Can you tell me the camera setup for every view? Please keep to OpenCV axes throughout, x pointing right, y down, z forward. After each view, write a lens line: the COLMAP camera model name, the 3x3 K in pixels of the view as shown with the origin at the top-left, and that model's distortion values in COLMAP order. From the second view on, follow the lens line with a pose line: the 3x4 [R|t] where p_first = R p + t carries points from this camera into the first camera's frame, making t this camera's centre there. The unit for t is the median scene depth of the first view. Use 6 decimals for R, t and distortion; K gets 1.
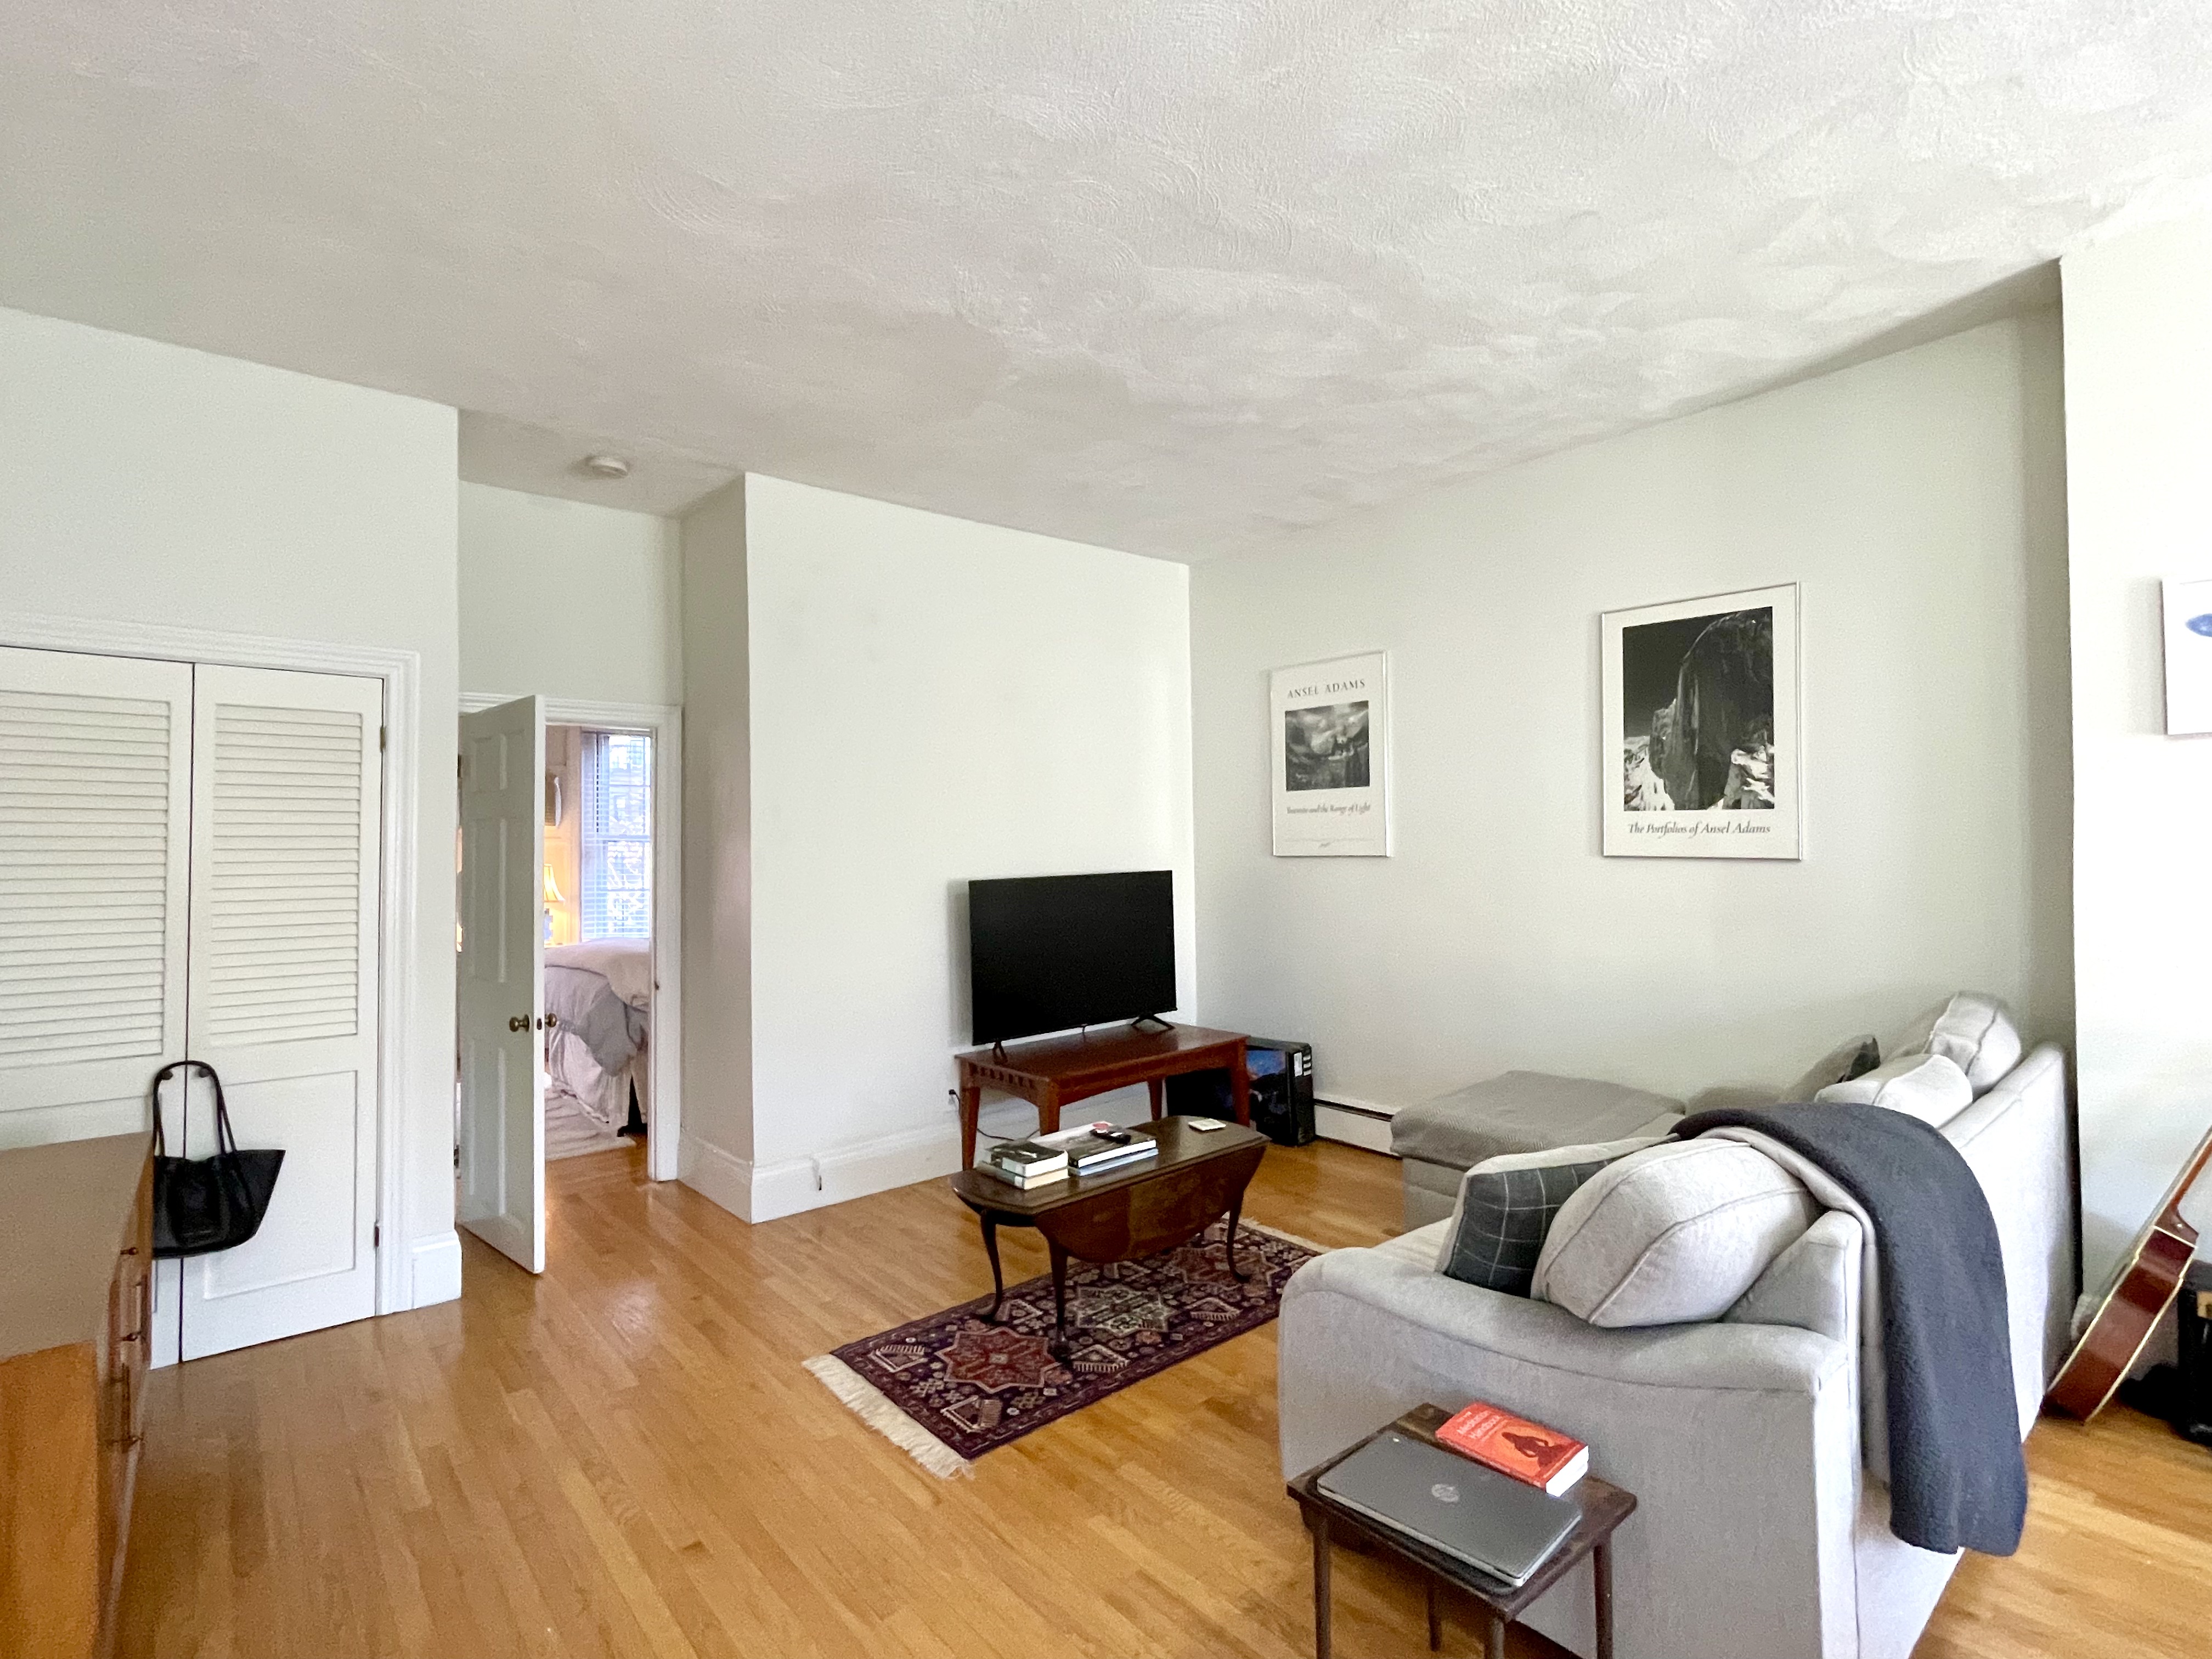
lens RADIAL K [[1072.2, 0, 1102.6], [0, 1072.2, 827.2], [0, 0, 1]] dist [-0.004513, 0.000796]
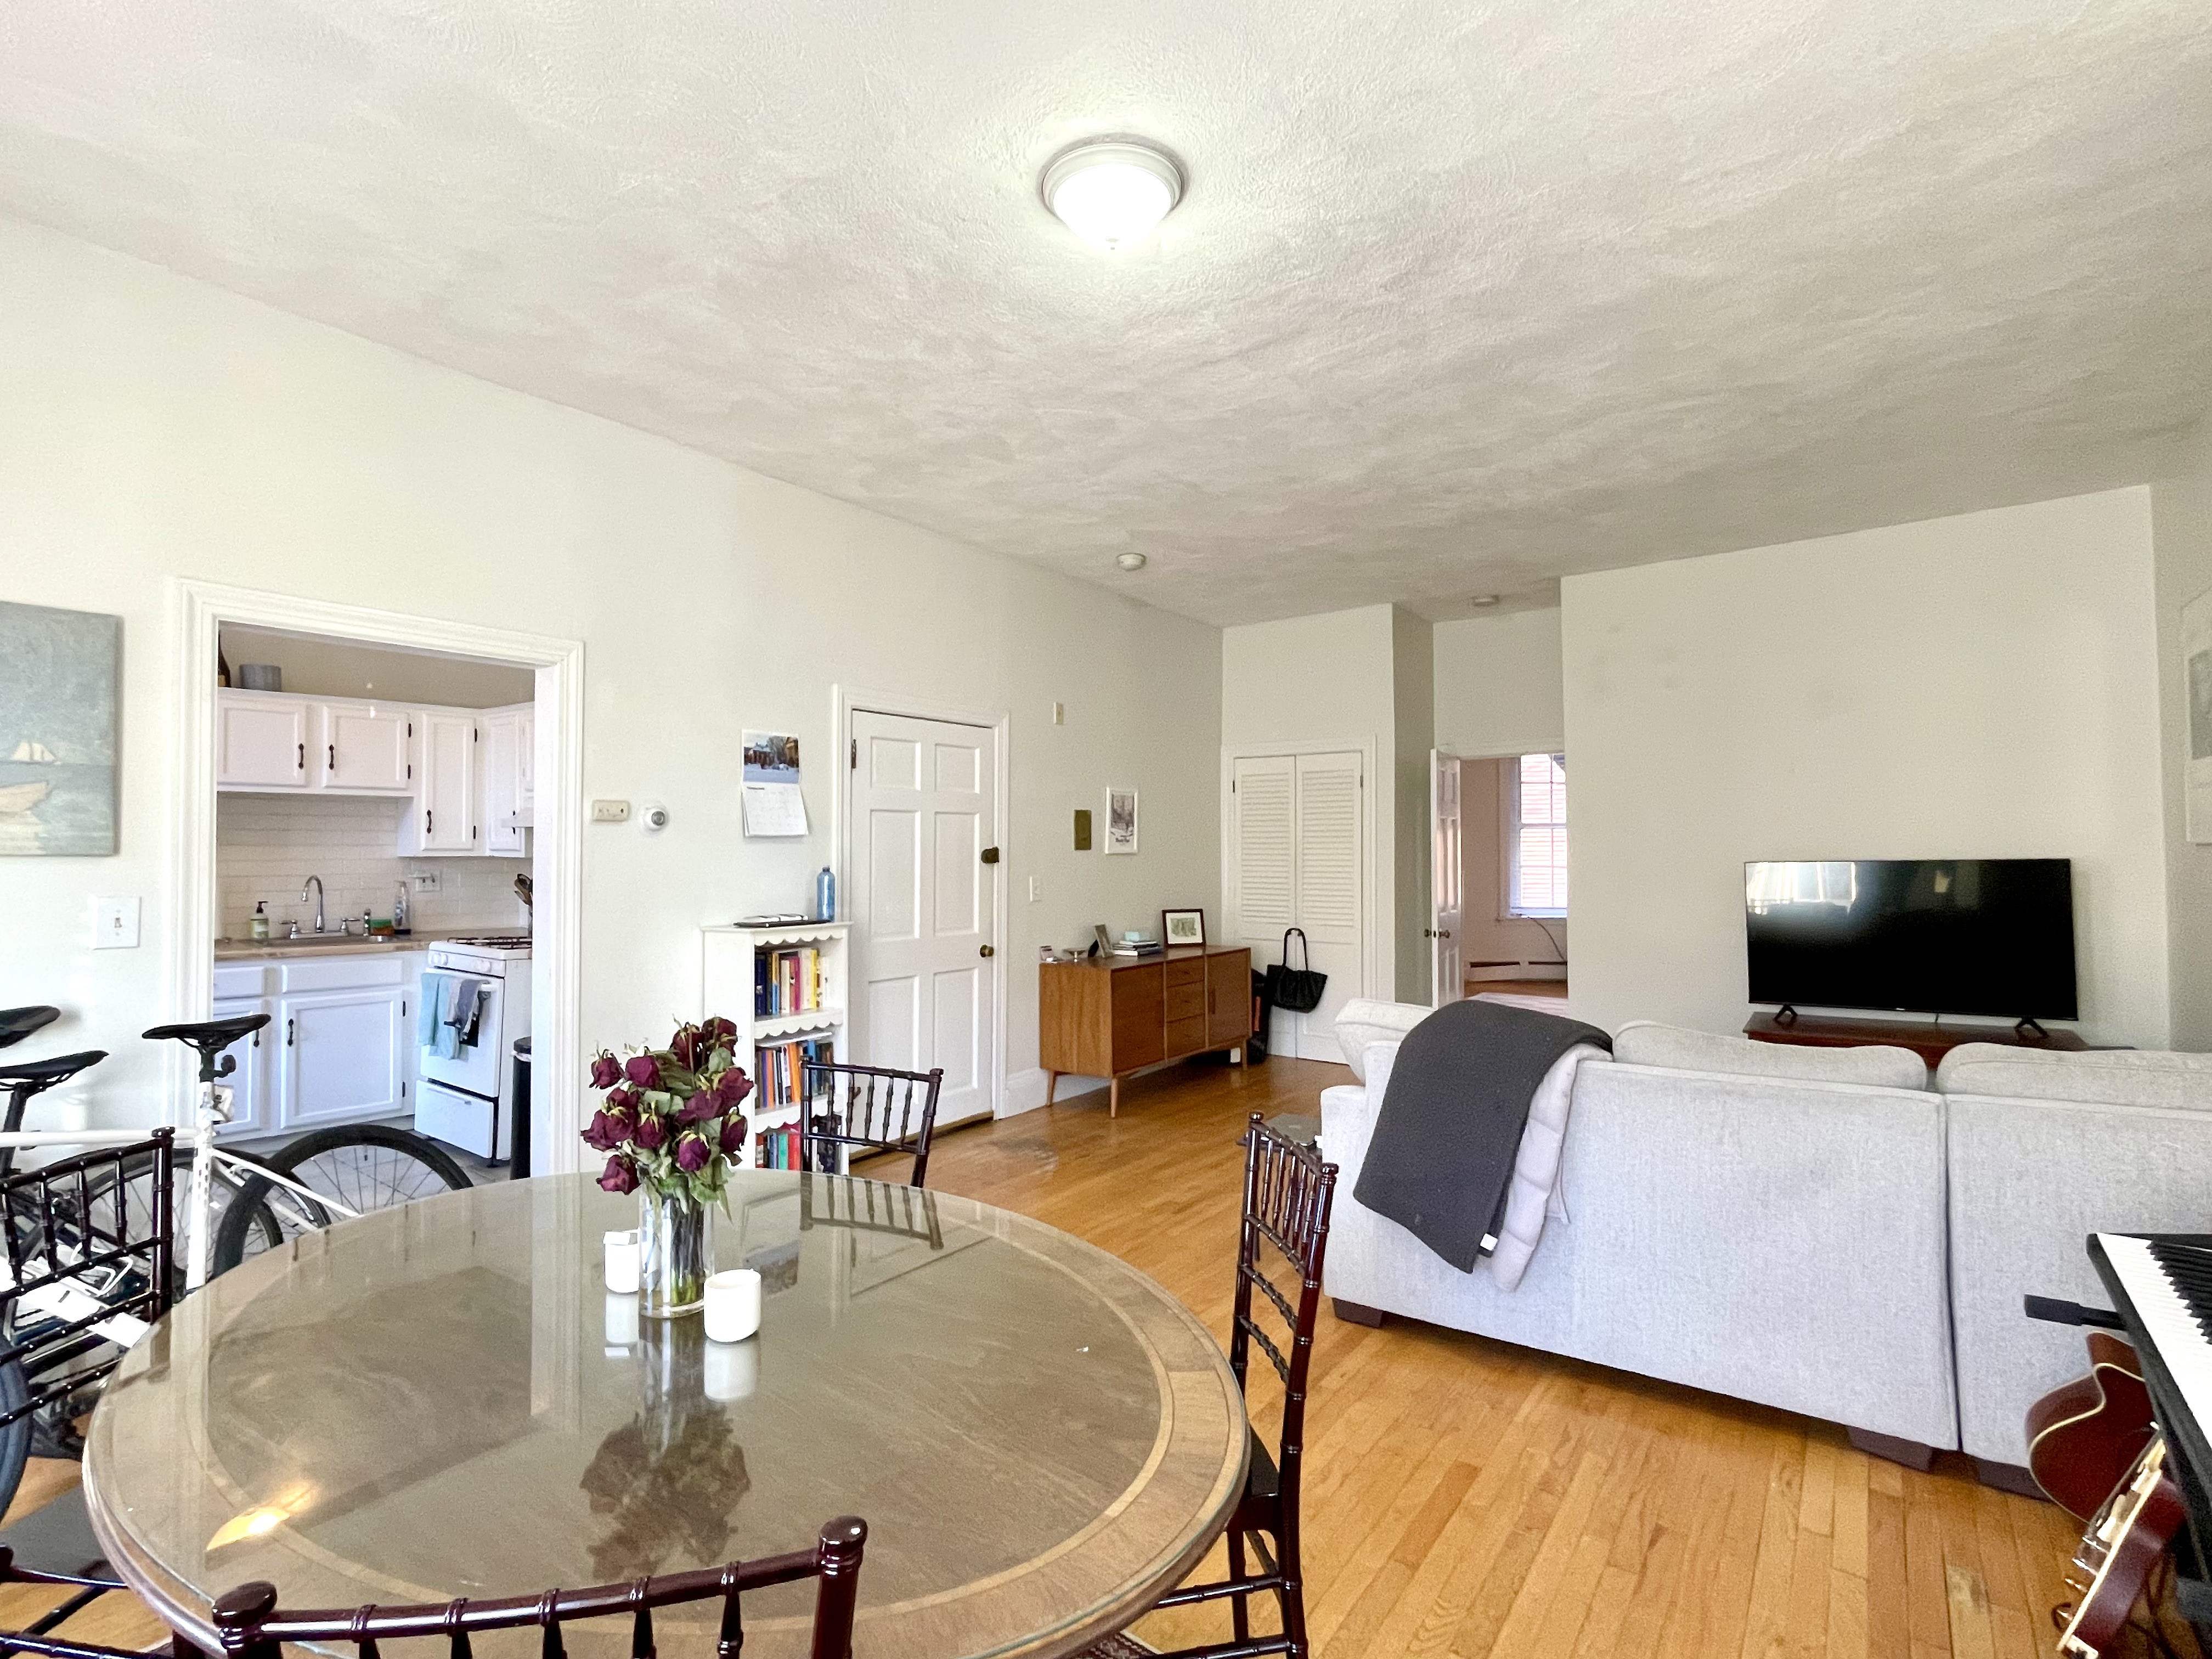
lens RADIAL K [[1072.2, 0, 1093.1], [0, 1072.2, 830.8], [0, 0, 1]] dist [-0.004513, 0.000796]
pose [[0.224331, -0.005496, -0.974497, 1.061875], [0.024804, 0.999692, 0.000072, -0.002662], [0.974197, -0.024187, 0.224399, 0.046926]]
